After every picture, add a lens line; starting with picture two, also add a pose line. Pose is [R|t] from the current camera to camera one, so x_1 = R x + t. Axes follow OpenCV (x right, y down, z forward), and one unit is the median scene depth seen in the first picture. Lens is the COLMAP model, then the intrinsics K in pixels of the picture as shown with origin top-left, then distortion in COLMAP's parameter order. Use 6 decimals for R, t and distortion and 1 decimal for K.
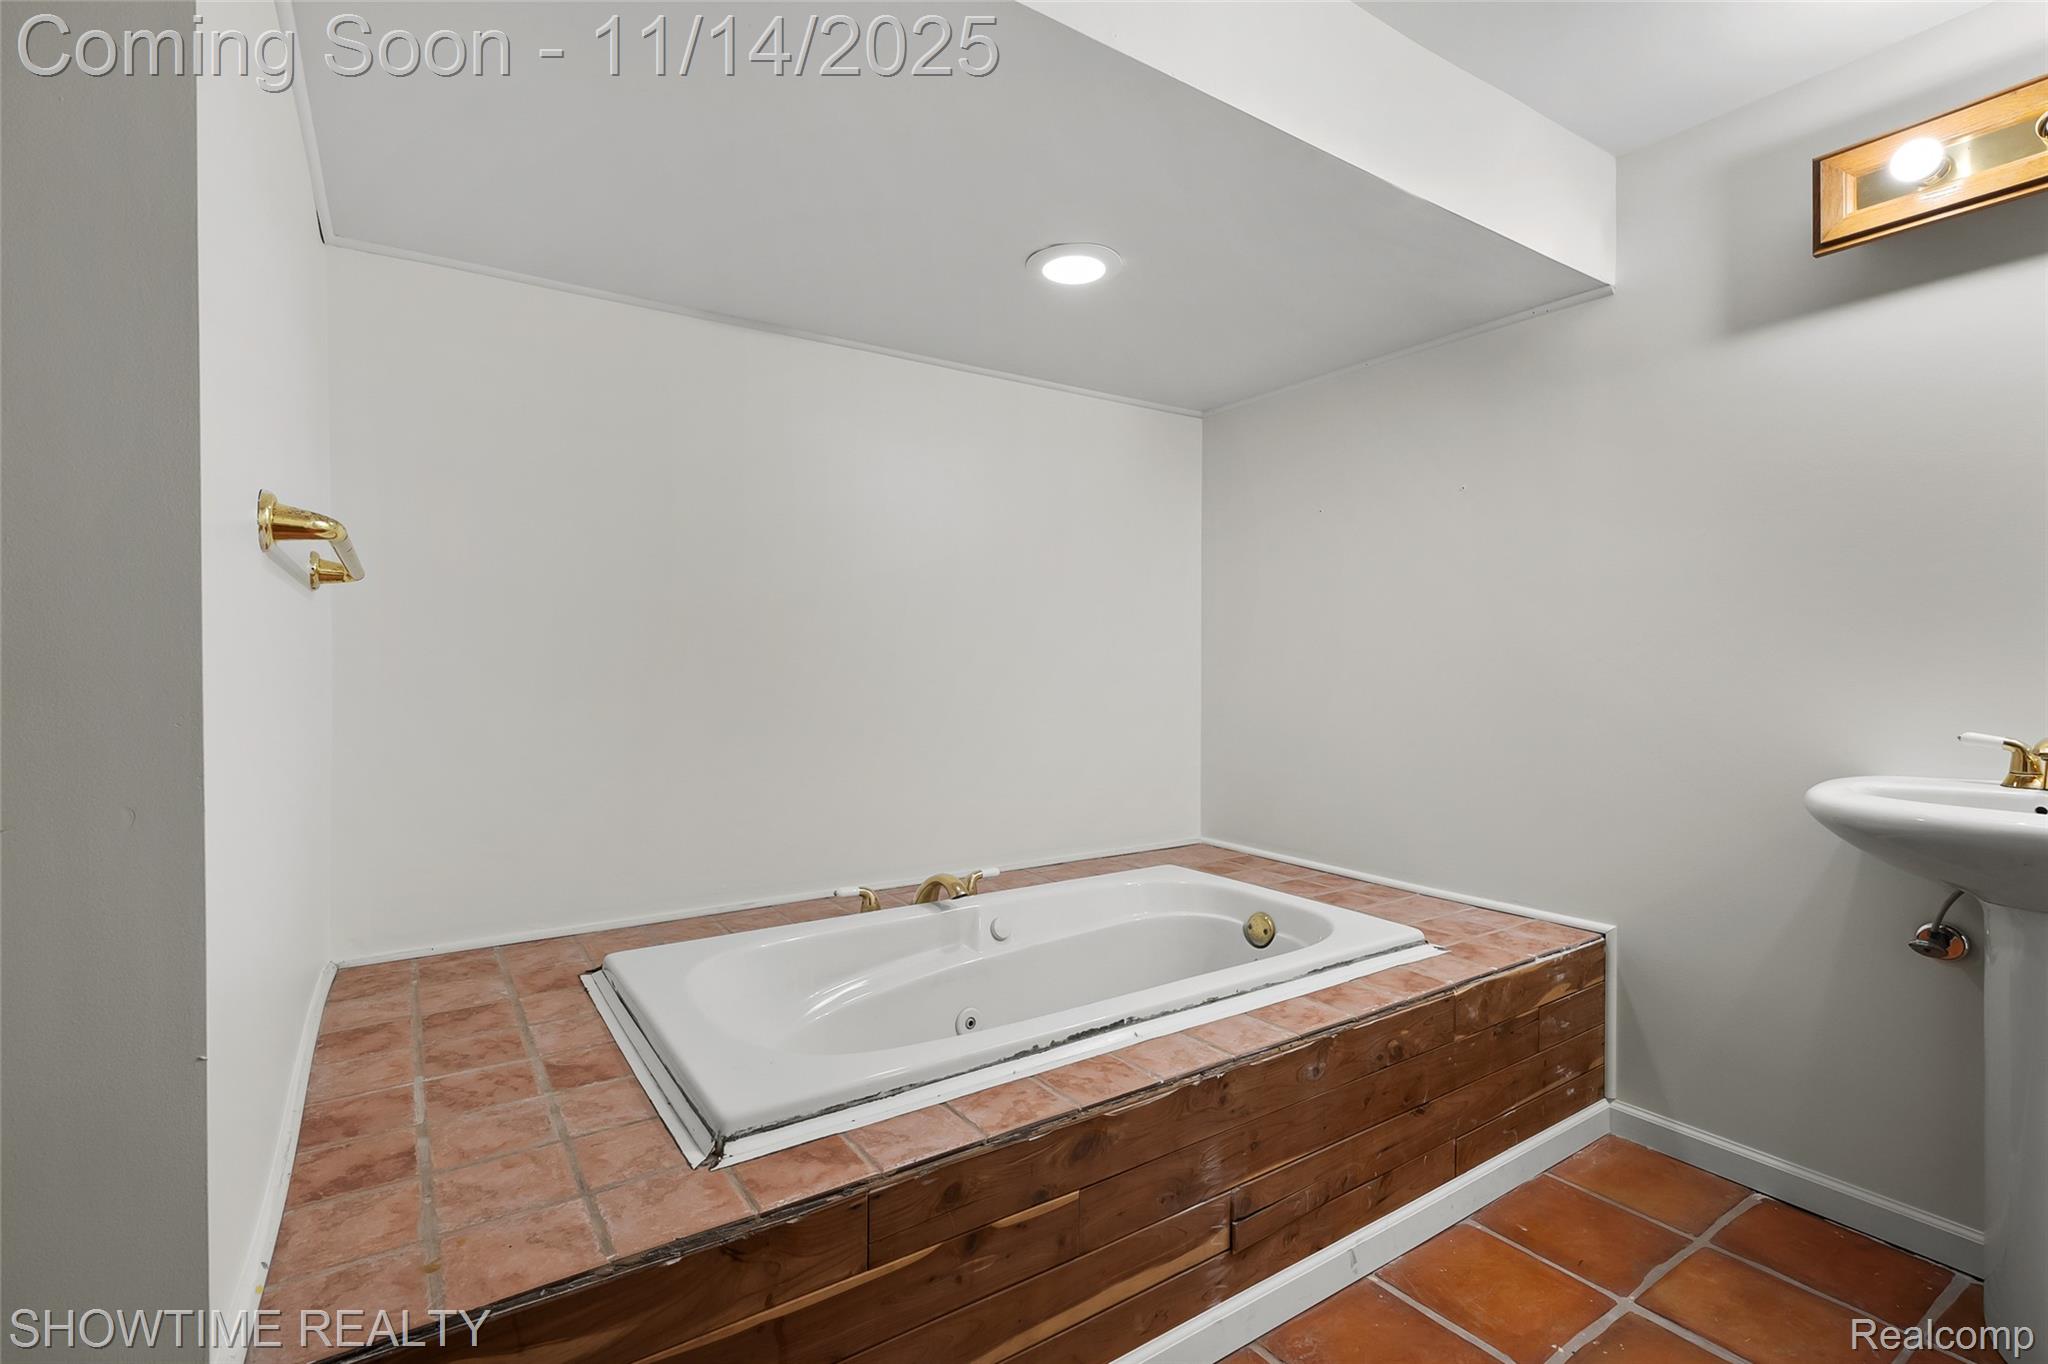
lens RADIAL K [[894.8, 0, 1025.7], [0, 894.8, 671.3], [0, 0, 1]] dist [-0.001105, 0.000915]
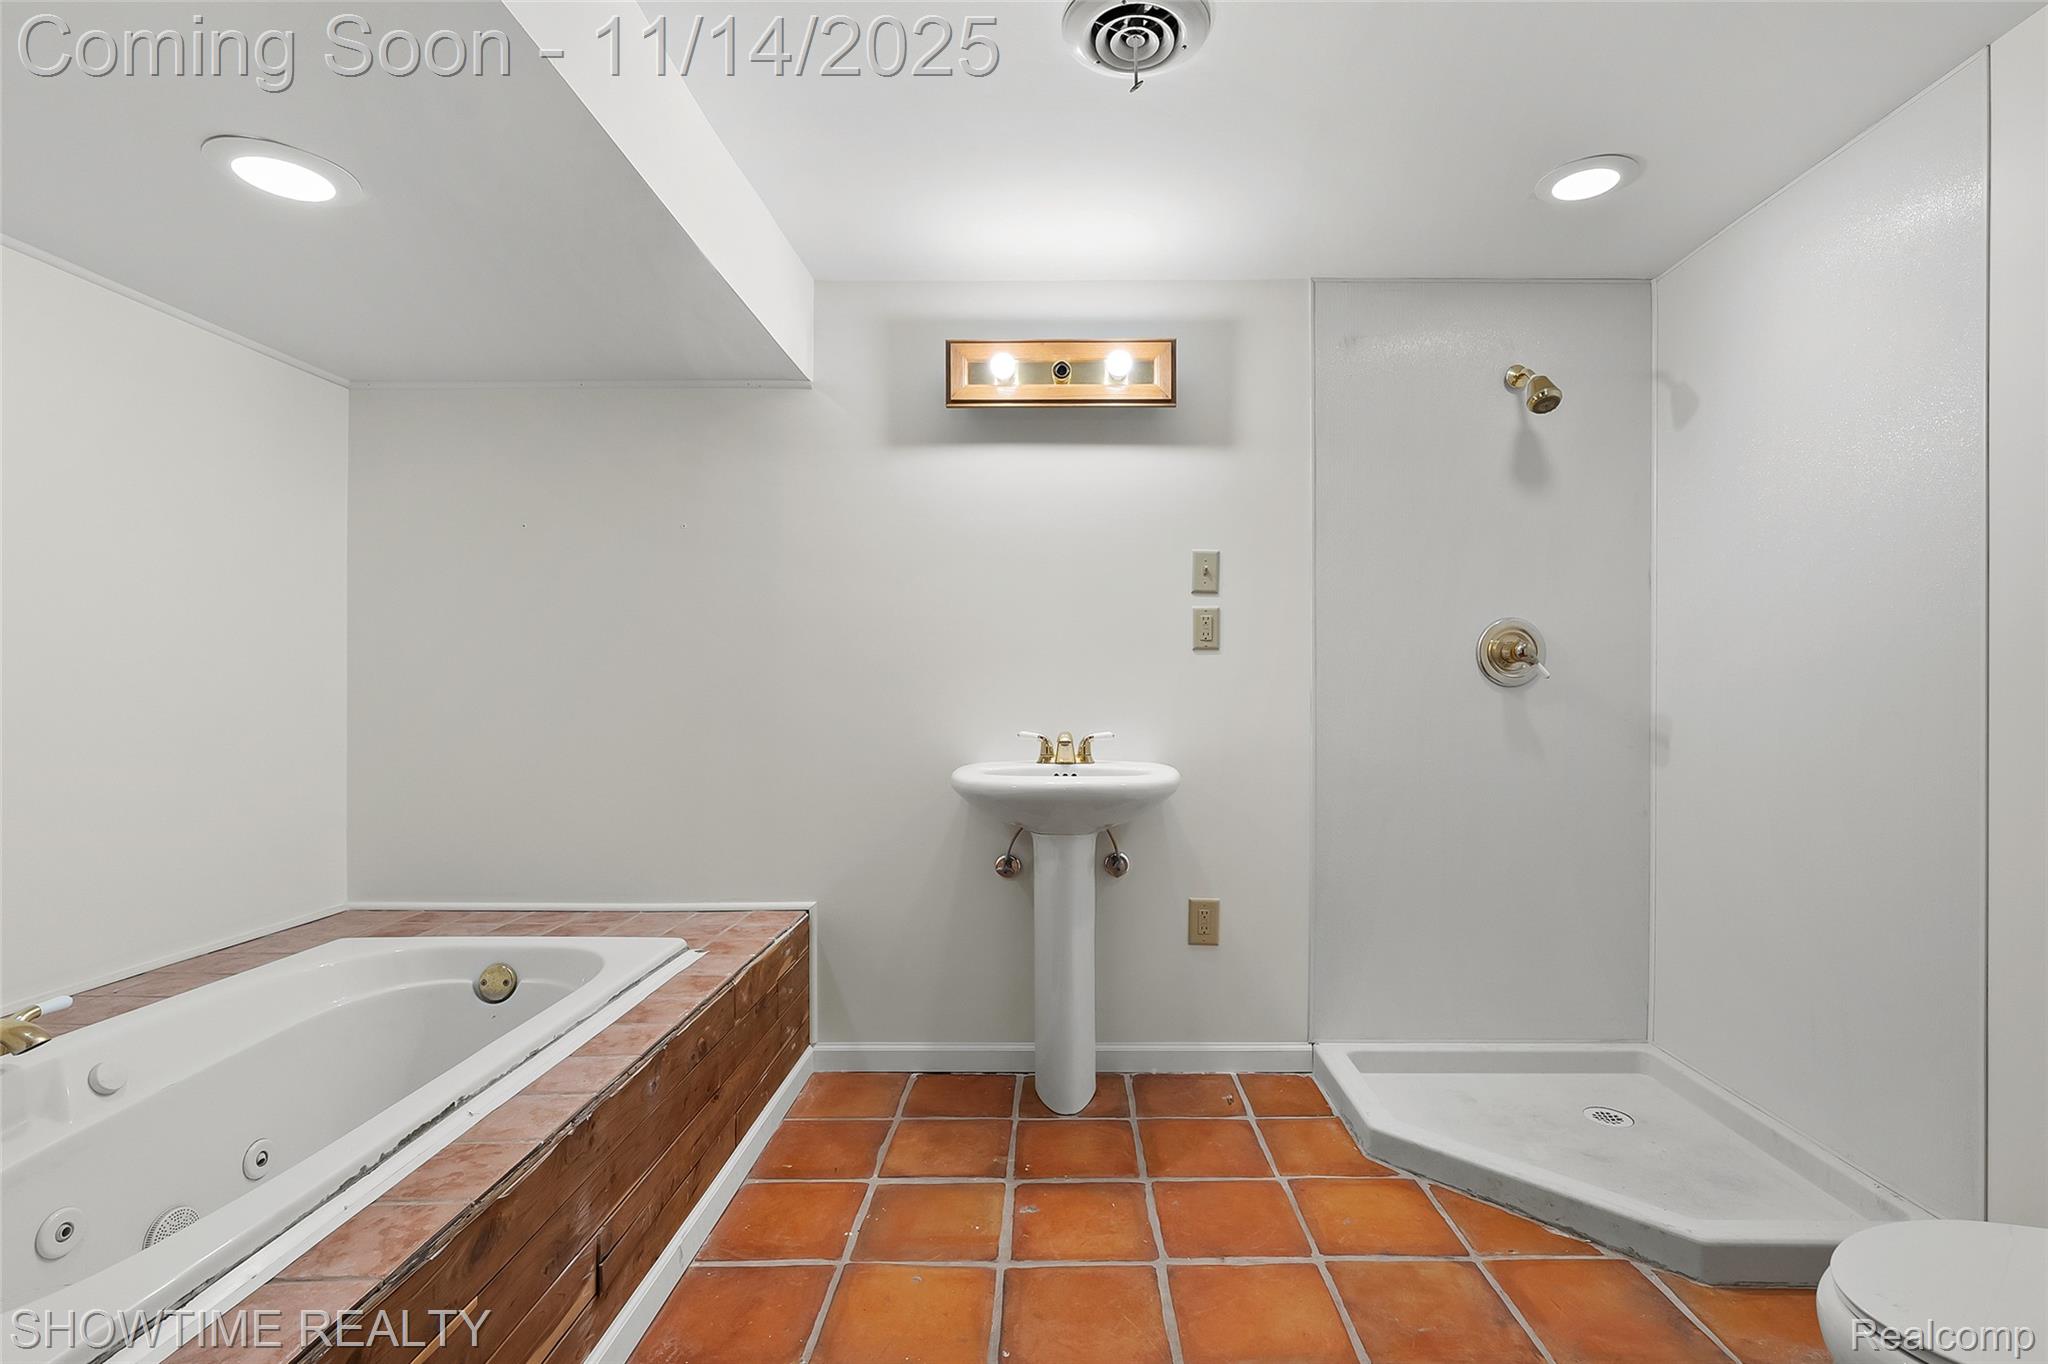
lens RADIAL K [[921.1, 0, 1015.8], [0, 921.1, 687.1], [0, 0, 1]] dist [-0.003562, 0.000775]
pose [[0.591485, 0.000051, 0.806316, -0.258815], [0.008474, 0.999944, -0.006280, -0.000032], [-0.806272, 0.010547, 0.591452, 0.033557]]
